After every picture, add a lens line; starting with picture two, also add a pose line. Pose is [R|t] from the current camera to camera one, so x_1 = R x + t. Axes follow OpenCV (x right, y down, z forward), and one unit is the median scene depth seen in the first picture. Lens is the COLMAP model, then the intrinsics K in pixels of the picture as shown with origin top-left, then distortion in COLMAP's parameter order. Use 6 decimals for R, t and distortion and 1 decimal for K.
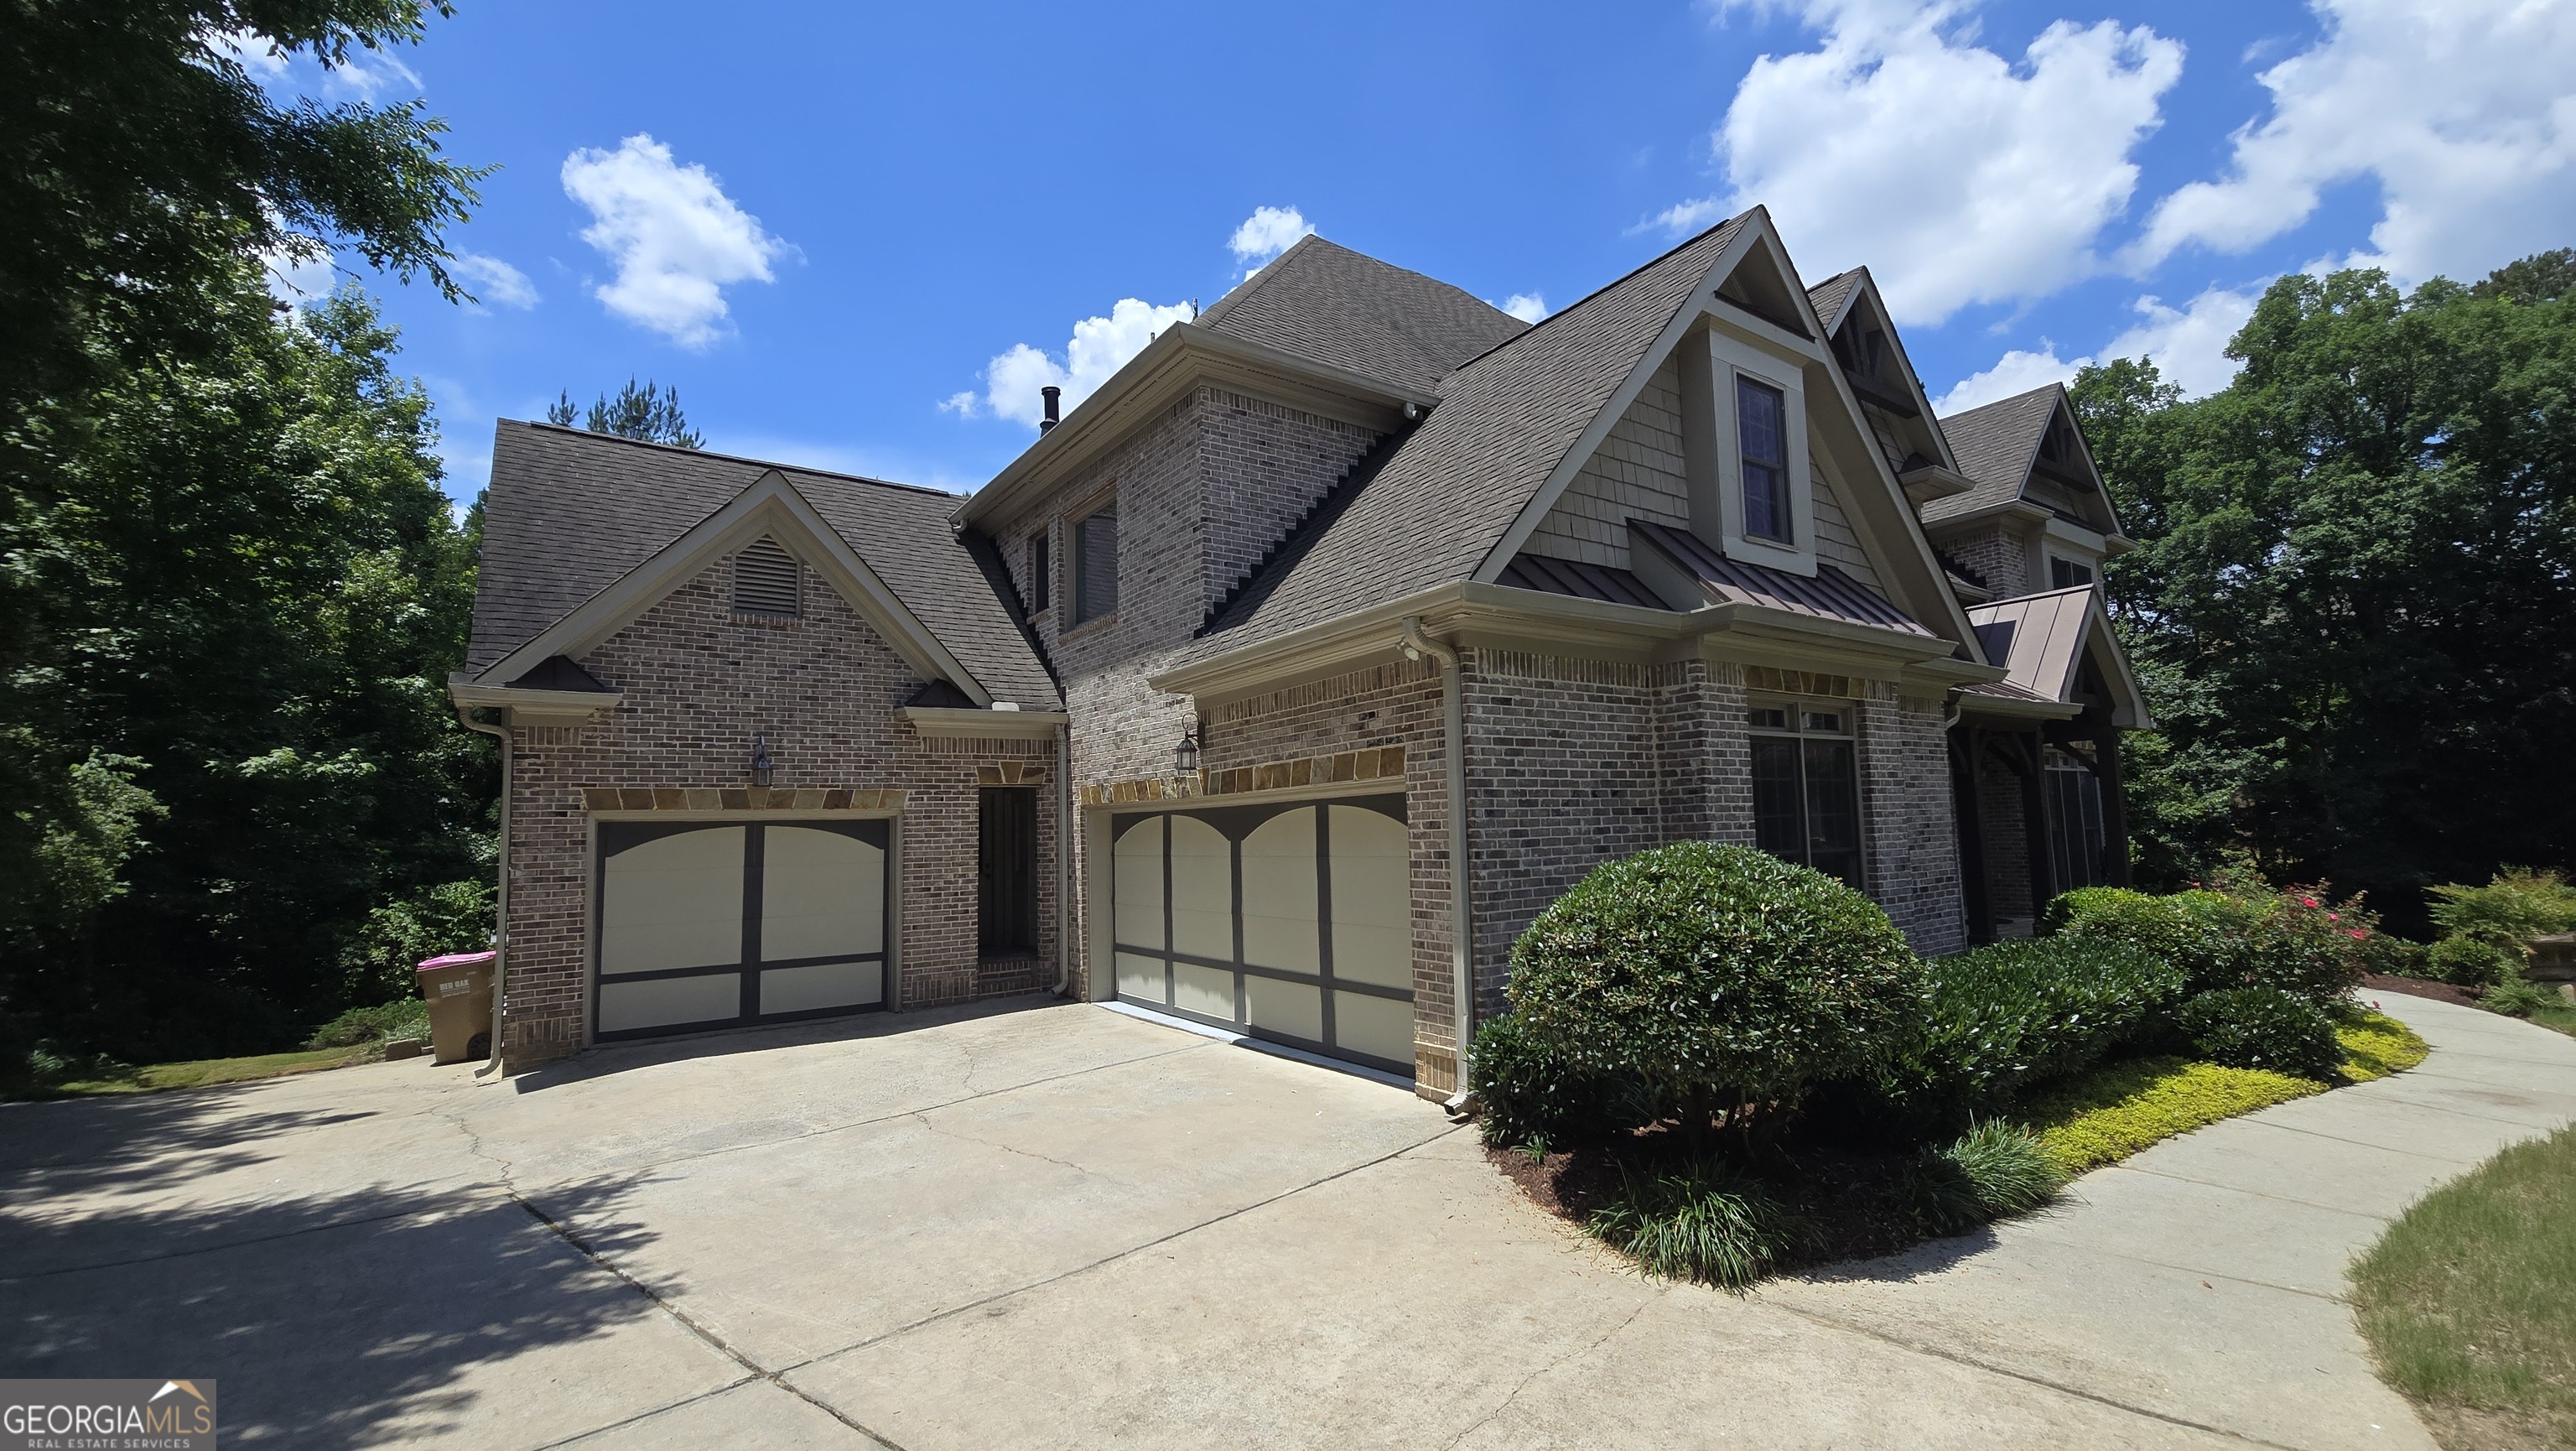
lens RADIAL K [[1065.4, 0, 1281.3], [0, 1065.4, 723.7], [0, 0, 1]] dist [0.000217, -0.001108]
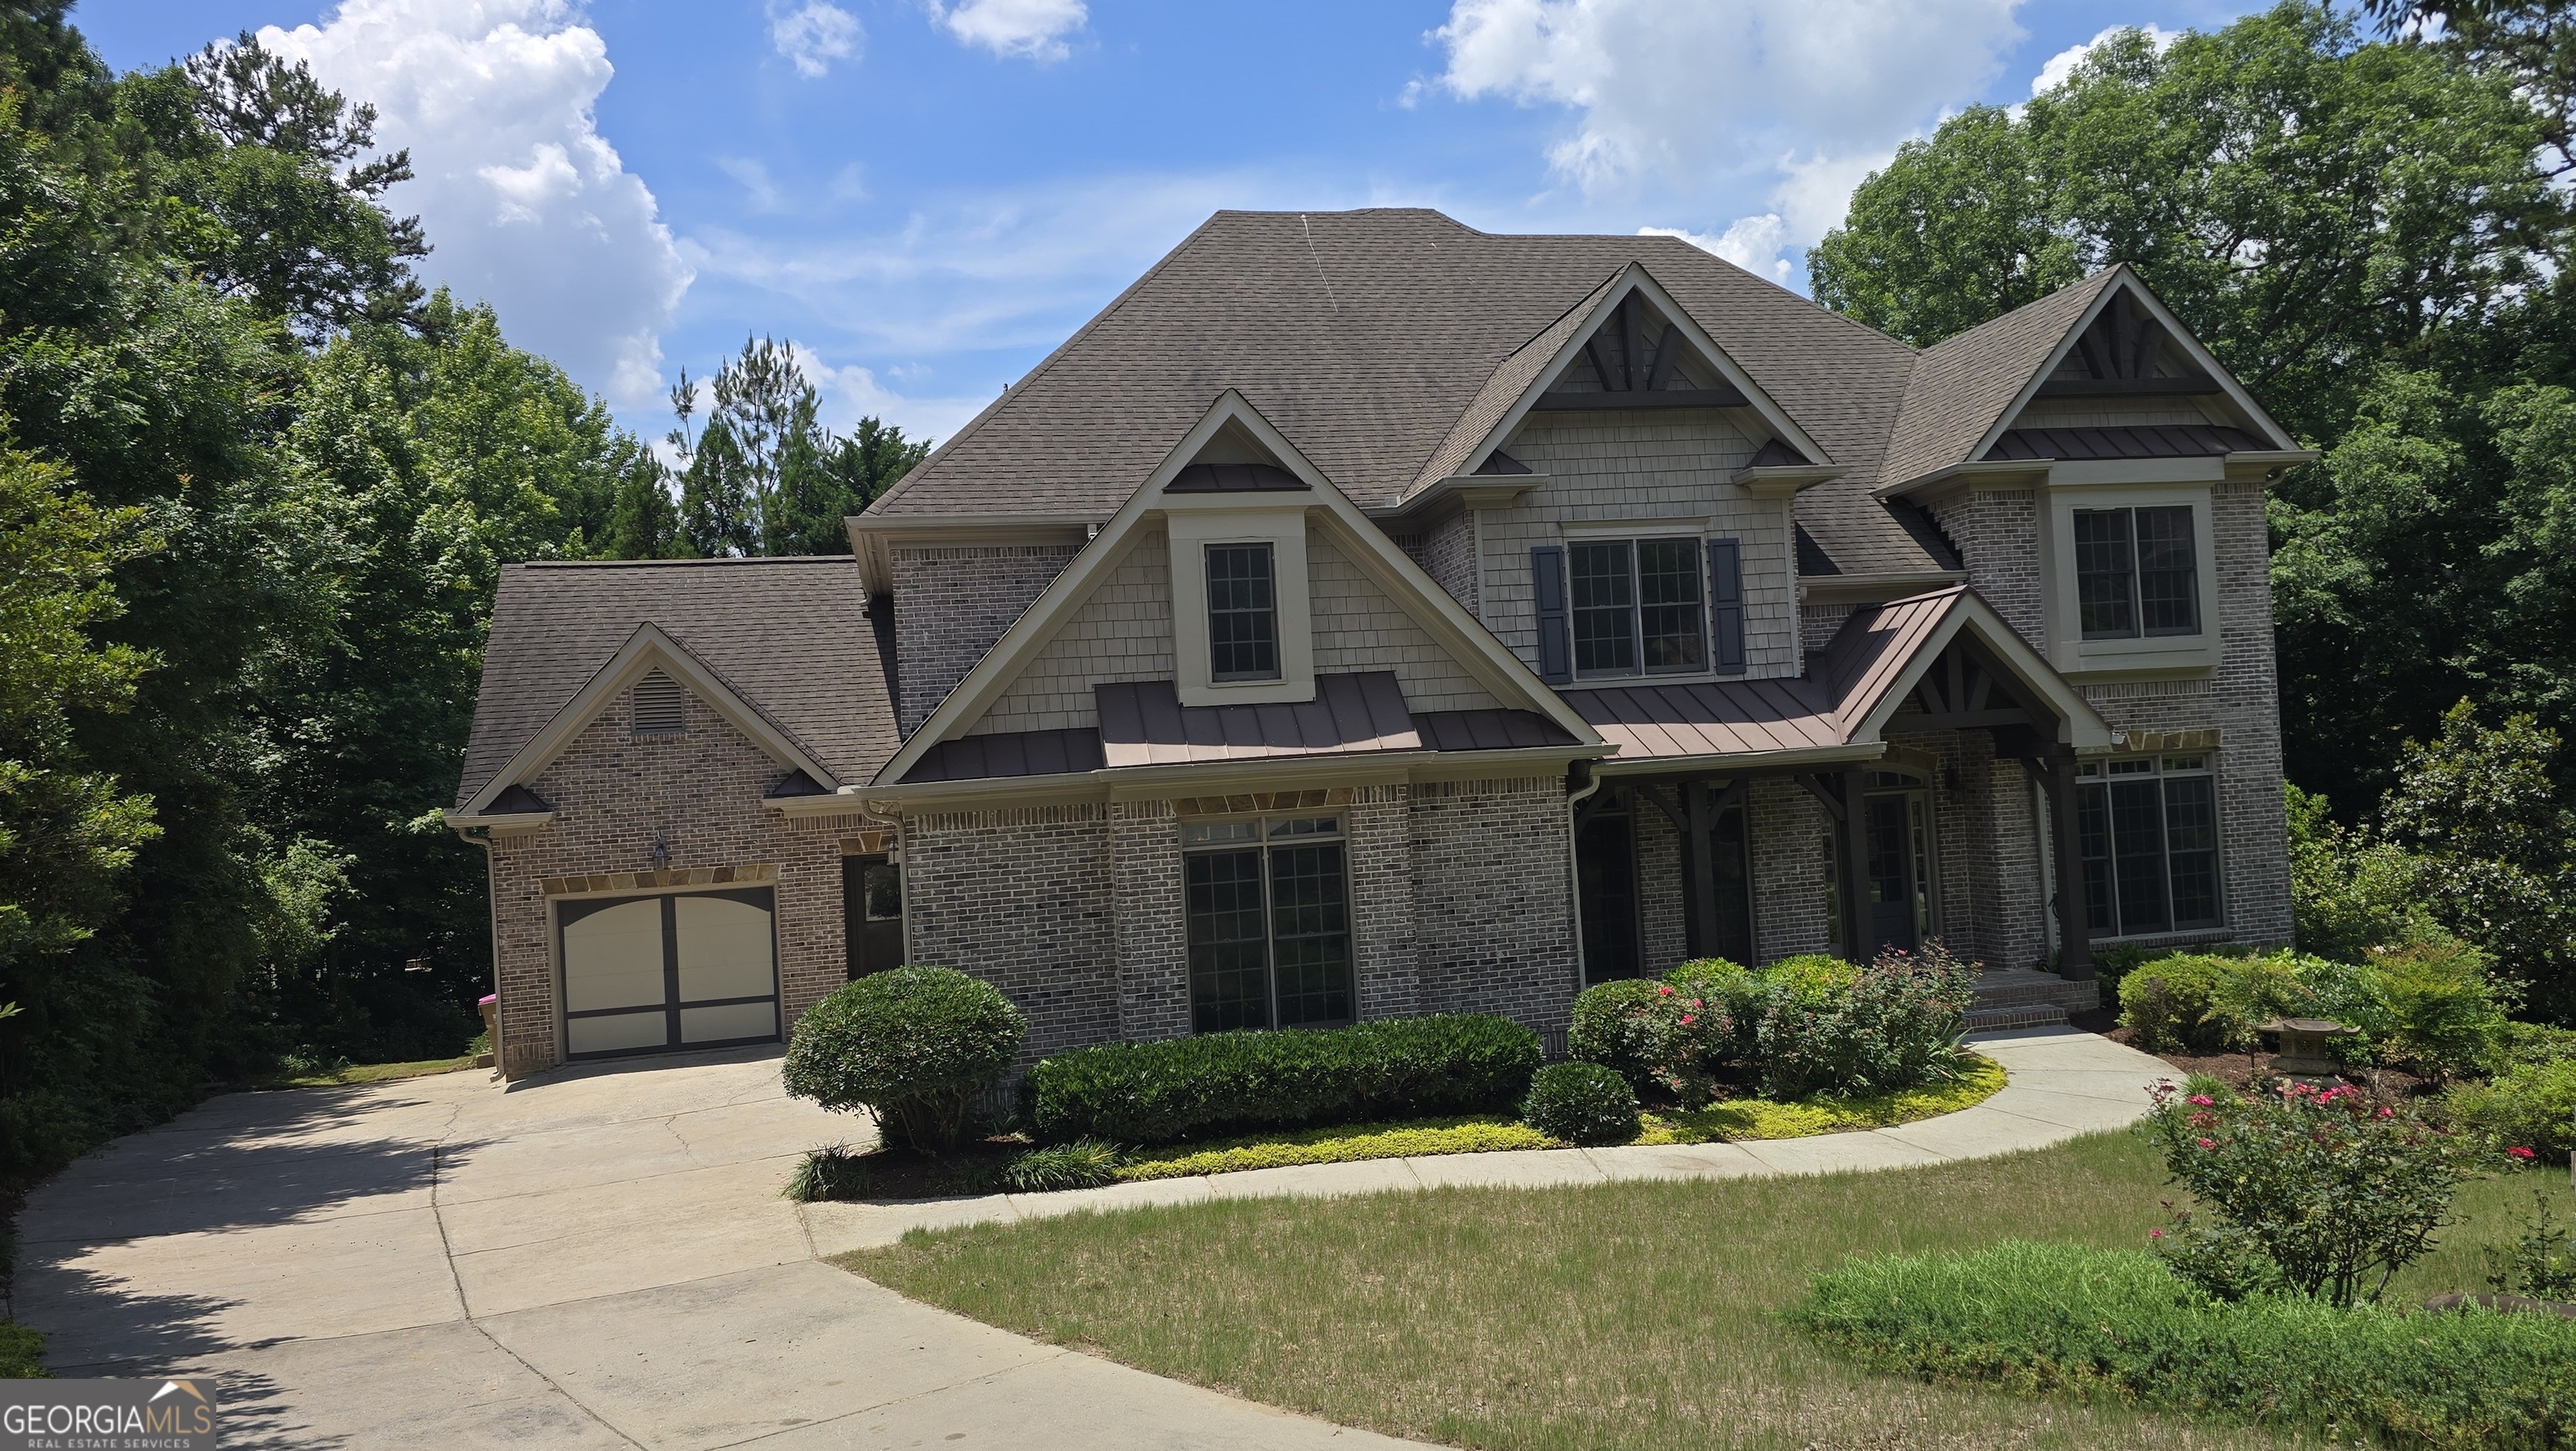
lens RADIAL K [[1731.9, 0, 1288.3], [0, 1731.9, 726.4], [0, 0, 1]] dist [0.007179, 0.002539]
pose [[0.926551, -0.041200, -0.373907, 0.992444], [0.076177, 0.993940, 0.079246, -0.218848], [0.368376, -0.101909, 0.924074, -0.634297]]
